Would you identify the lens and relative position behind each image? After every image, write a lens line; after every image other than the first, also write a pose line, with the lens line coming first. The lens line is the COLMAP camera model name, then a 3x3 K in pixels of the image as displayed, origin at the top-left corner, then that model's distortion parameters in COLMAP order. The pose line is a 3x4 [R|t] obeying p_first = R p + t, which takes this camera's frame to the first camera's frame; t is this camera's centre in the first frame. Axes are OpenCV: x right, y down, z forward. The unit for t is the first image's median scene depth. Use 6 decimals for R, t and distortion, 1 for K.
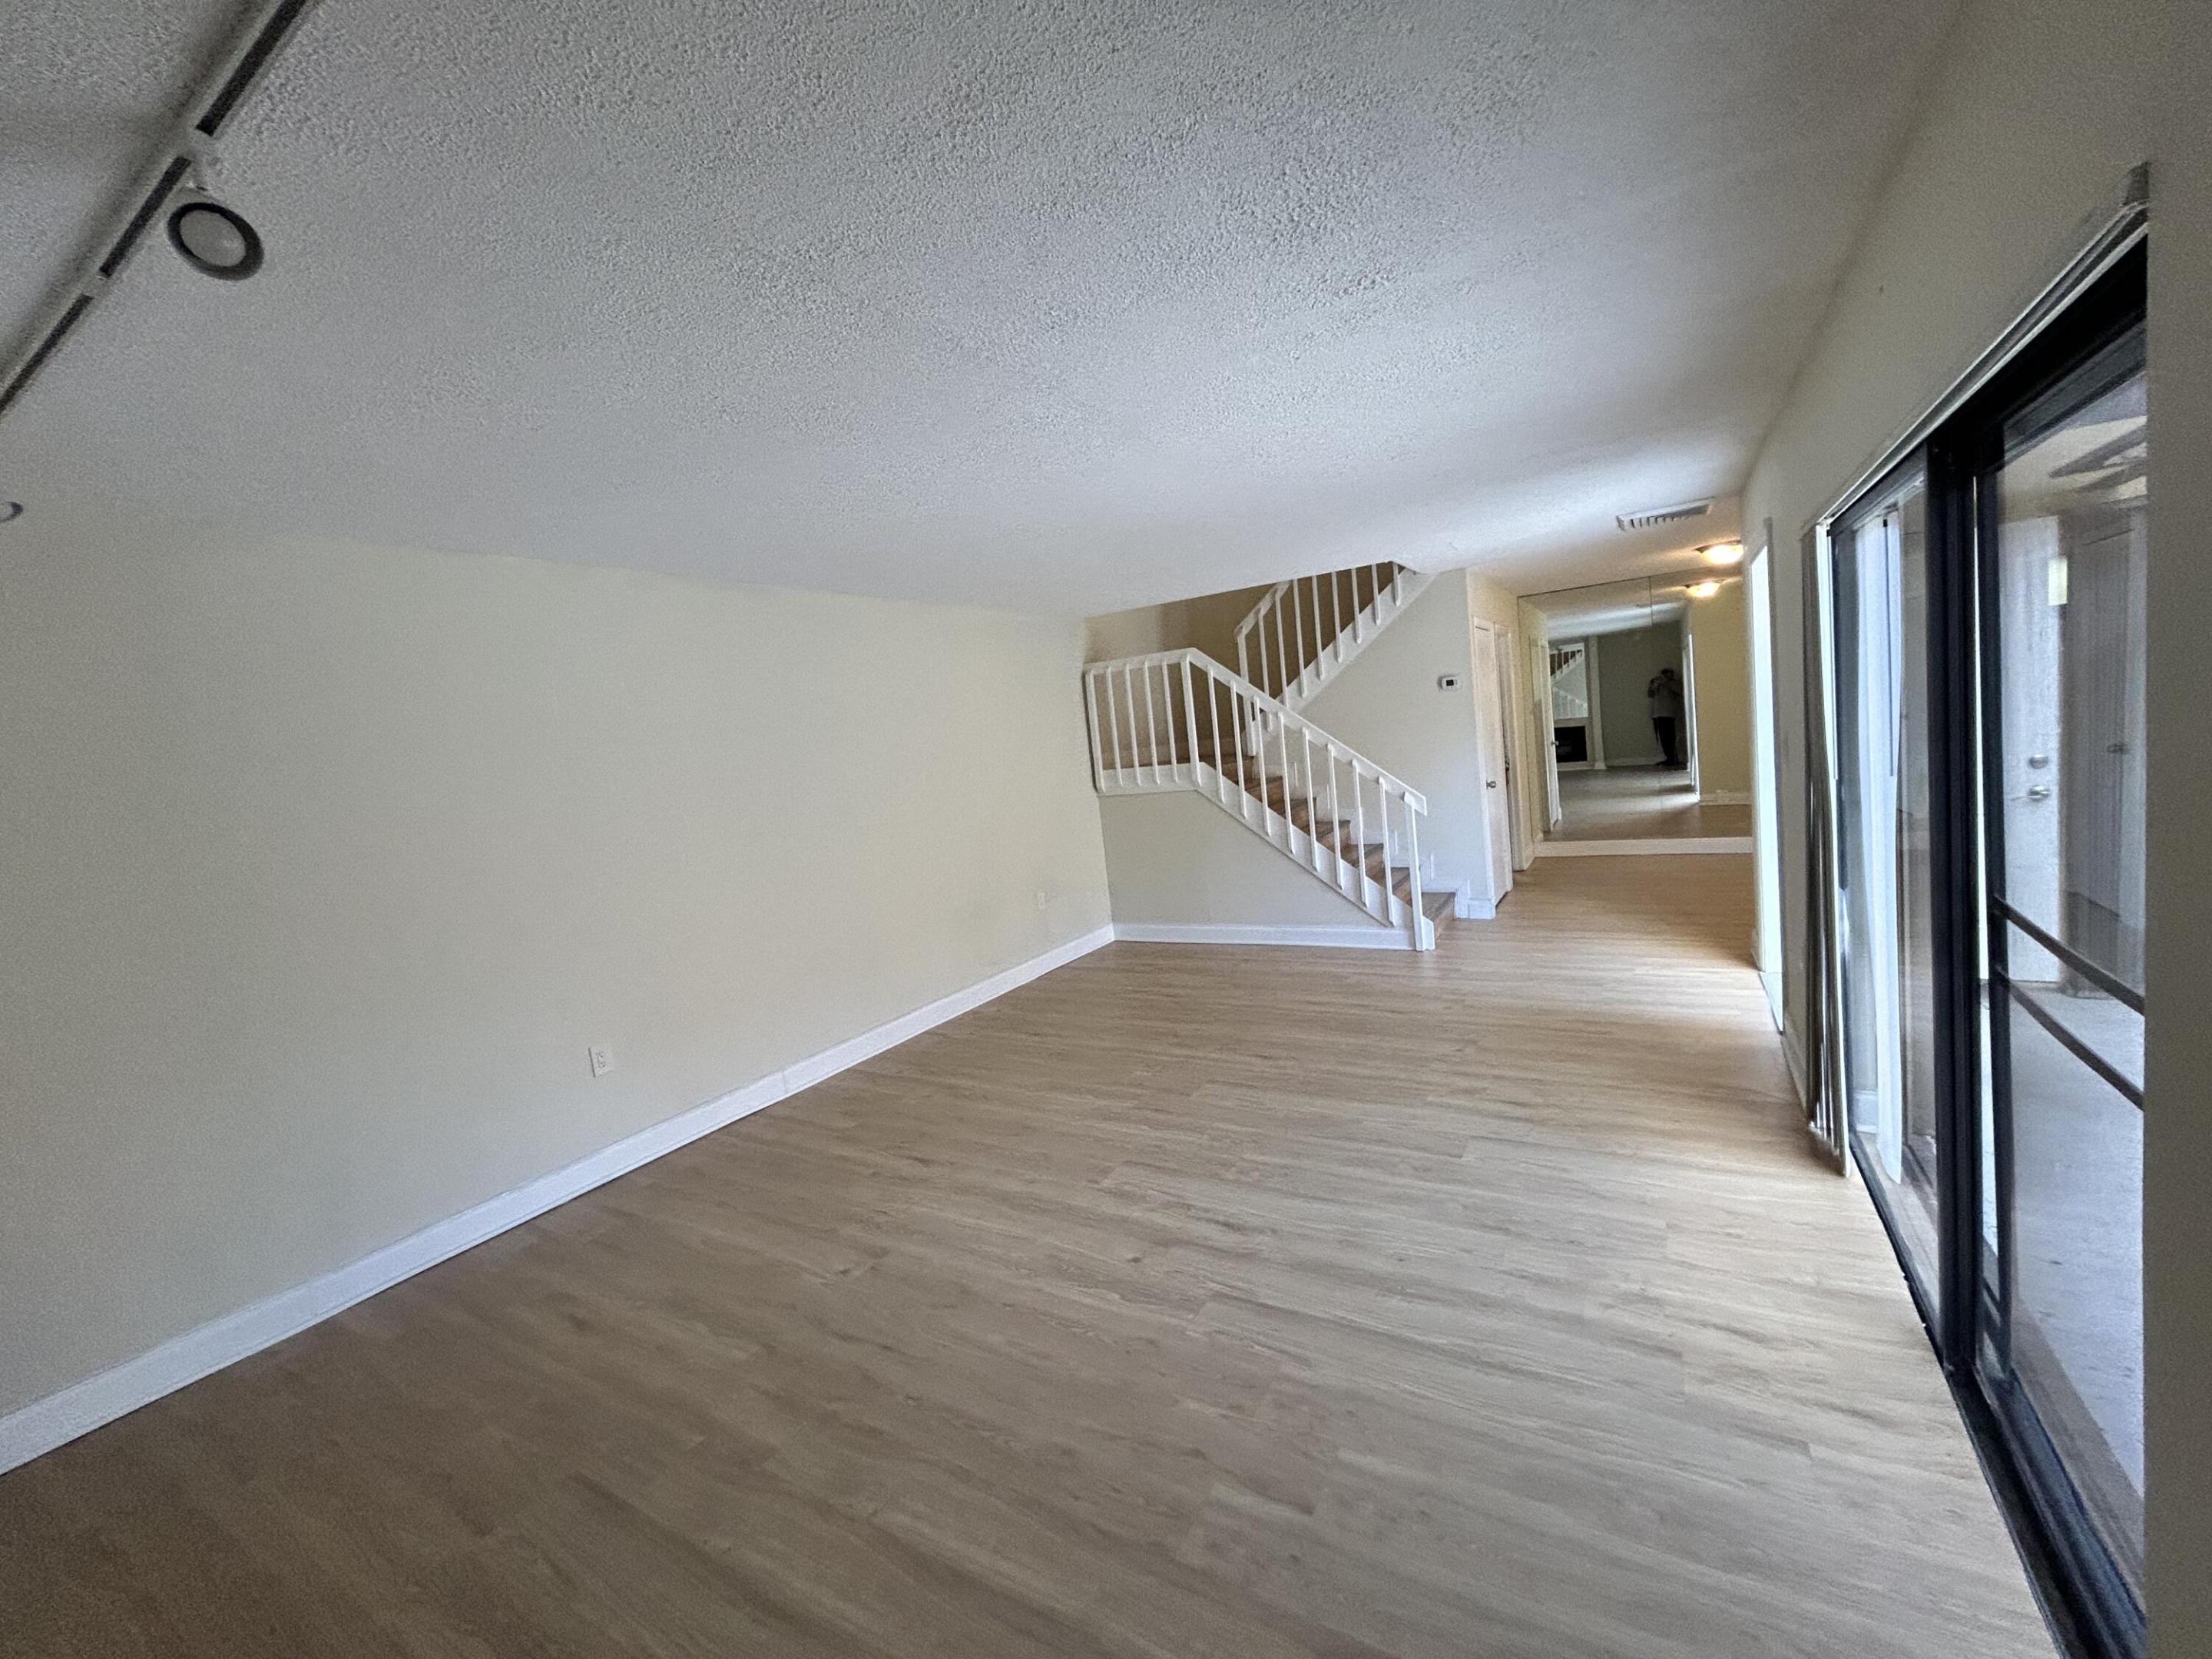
lens RADIAL K [[899.4, 0, 1113.1], [0, 899.4, 824.6], [0, 0, 1]] dist [0.000192, -0.000197]
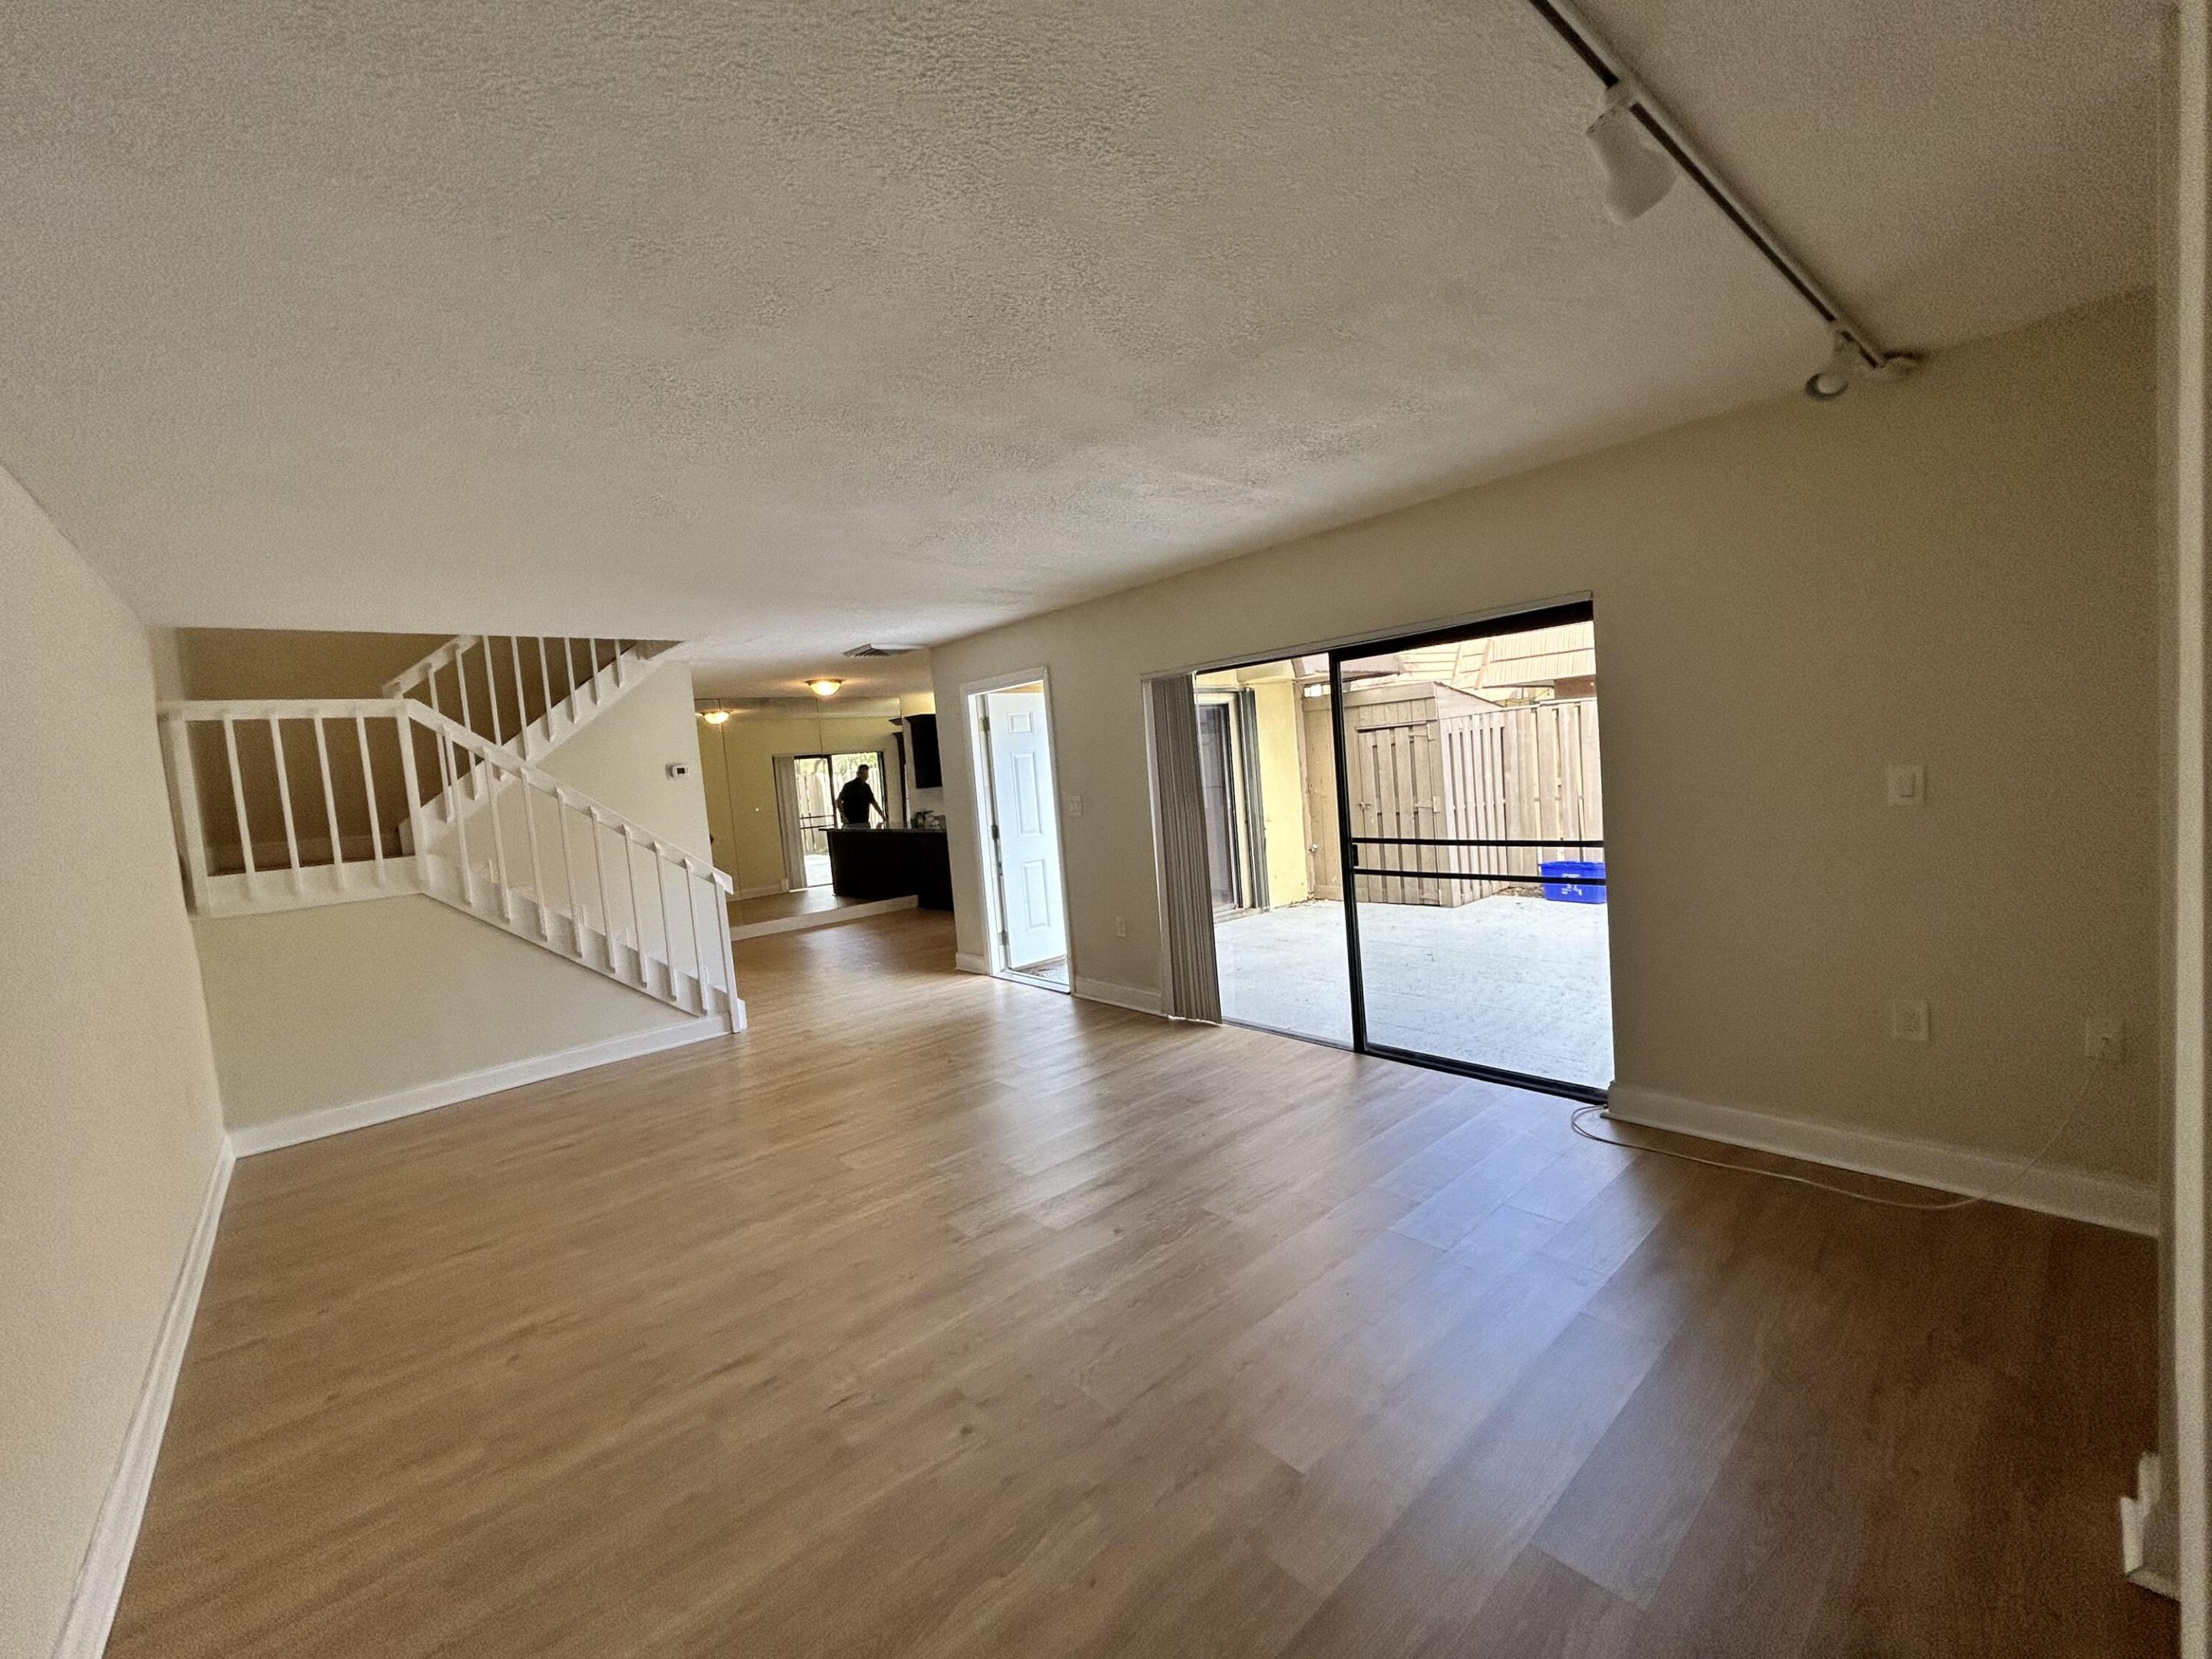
lens RADIAL K [[899.4, 0, 1101.2], [0, 899.4, 826.7], [0, 0, 1]] dist [0.000192, -0.000197]
pose [[0.312555, 0.011431, 0.949831, -0.699575], [0.140071, 0.988442, -0.057988, 0.044695], [-0.939515, 0.151168, 0.307342, 0.423982]]
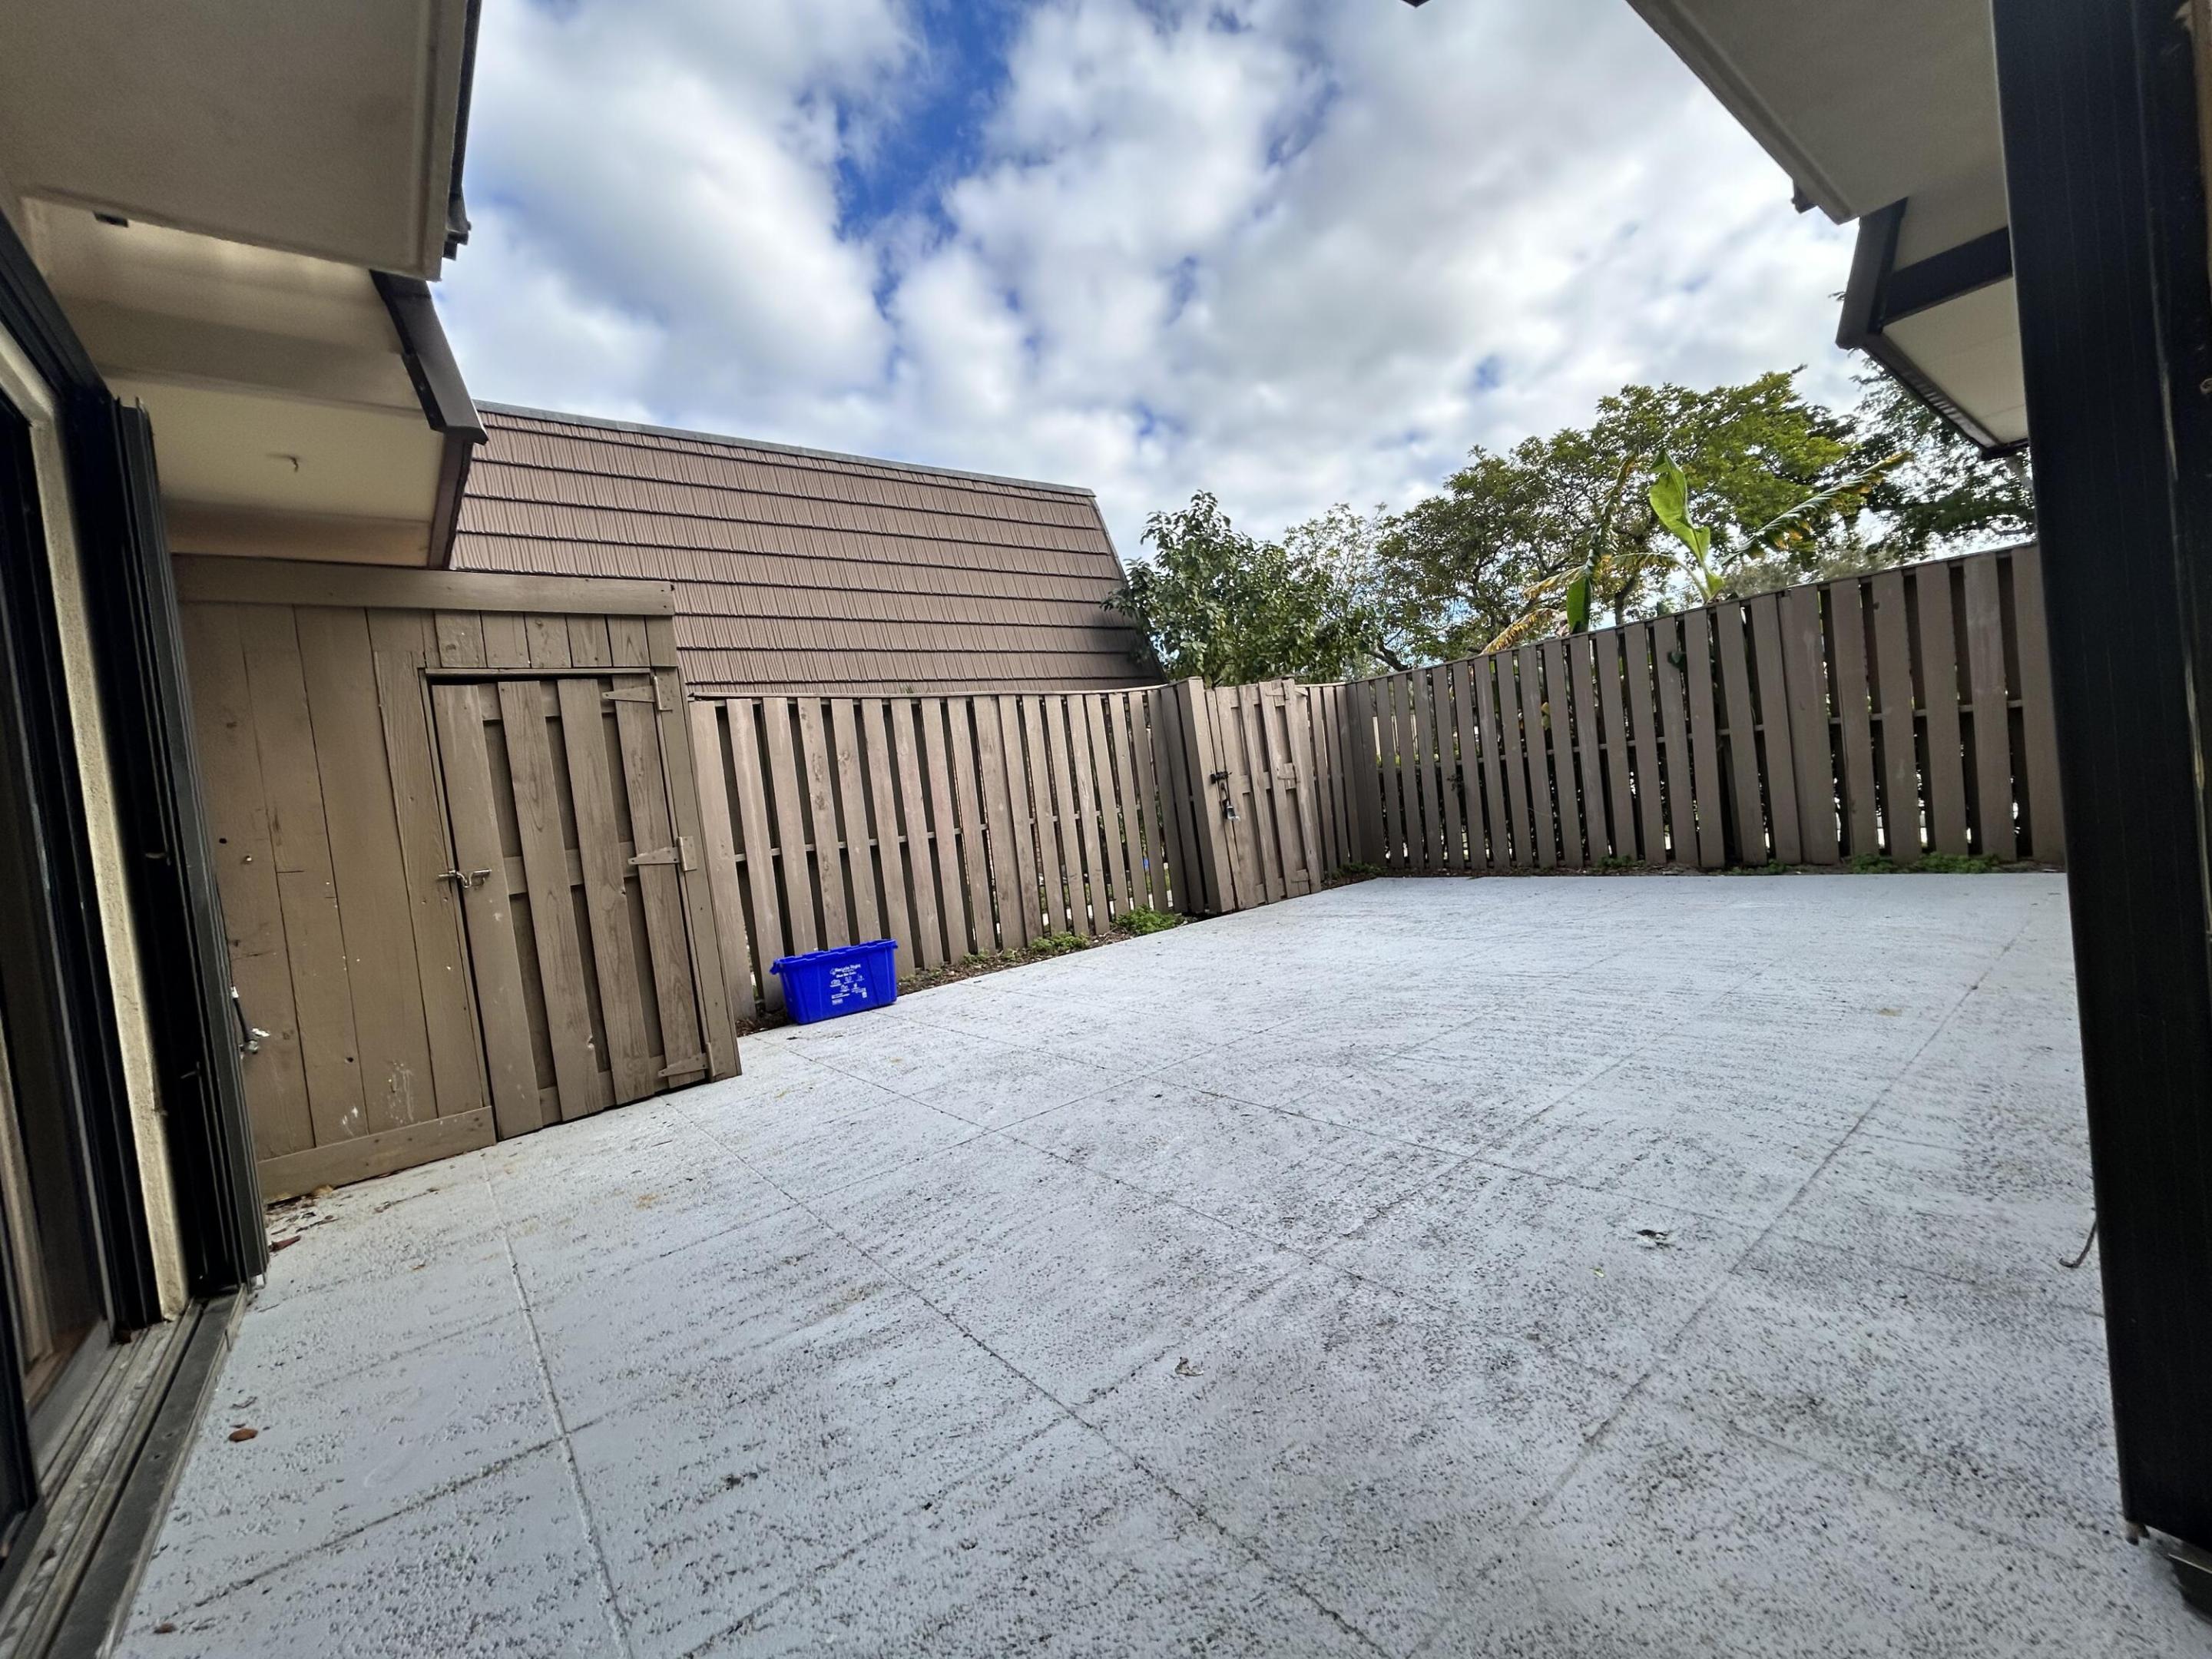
lens RADIAL K [[899.4, 0, 1109.2], [0, 899.4, 823.6], [0, 0, 1]] dist [0.000192, -0.000197]
pose [[-0.913495, 0.200797, 0.353846, 0.859583], [0.246931, 0.964848, 0.089960, -0.028654], [-0.323344, 0.169553, -0.930967, 1.088468]]
